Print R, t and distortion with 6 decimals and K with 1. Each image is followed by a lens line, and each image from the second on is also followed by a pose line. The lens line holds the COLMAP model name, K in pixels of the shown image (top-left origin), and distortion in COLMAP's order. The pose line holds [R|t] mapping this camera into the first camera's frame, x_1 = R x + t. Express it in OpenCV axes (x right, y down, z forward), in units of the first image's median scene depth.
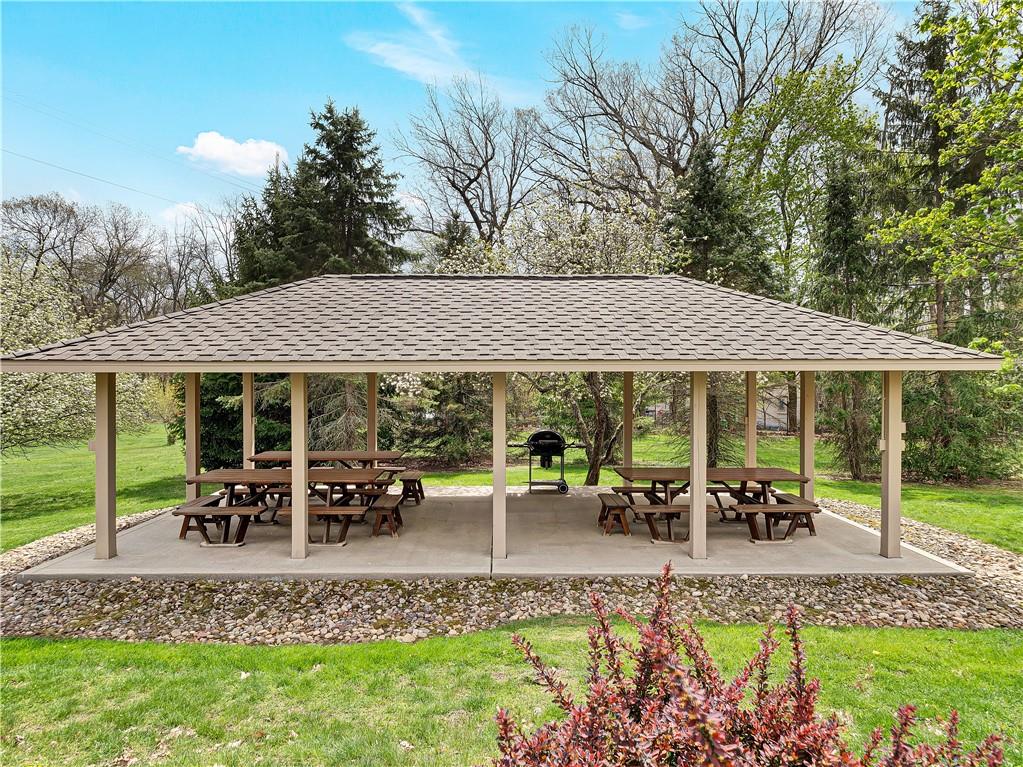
lens RADIAL K [[604.5, 0, 511.5], [0, 604.5, 383.5], [0, 0, 1]] dist [0.000139, -0.000022]
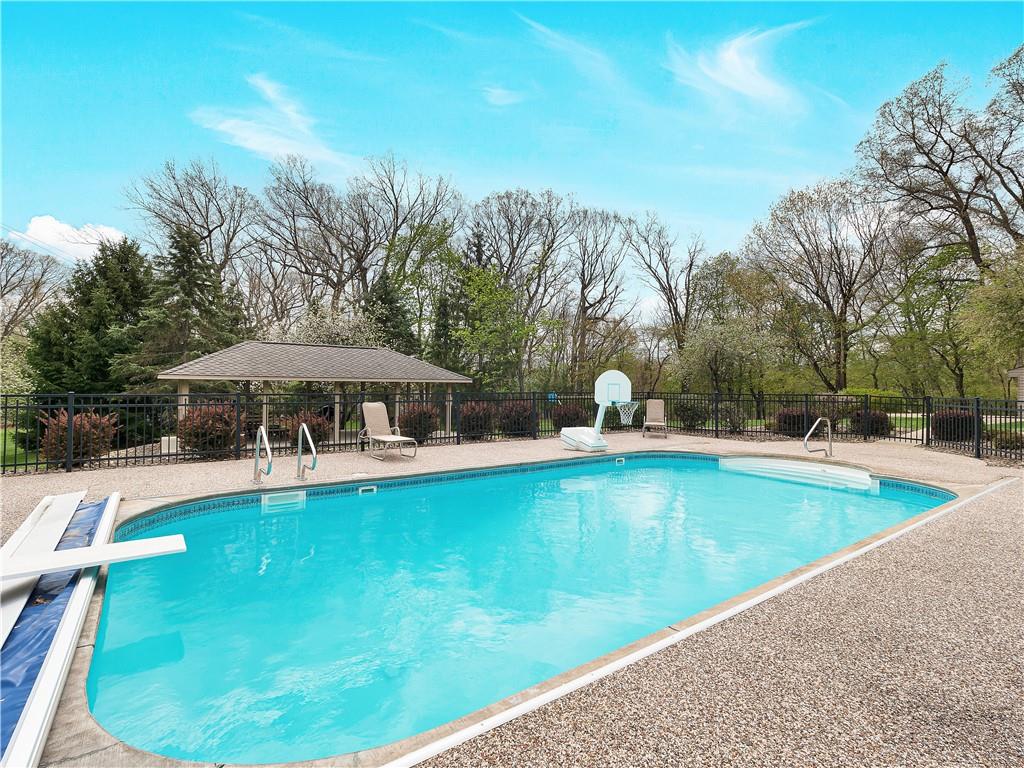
lens RADIAL K [[481.1, 0, 512.0], [0, 481.1, 384.0], [0, 0, 1]] dist [0.000013, -0.000057]
pose [[0.811507, 0.013877, 0.584178, -0.150902], [-0.002090, 0.999780, -0.020847, 0.009593], [-0.584339, 0.015696, 0.811358, -0.312920]]
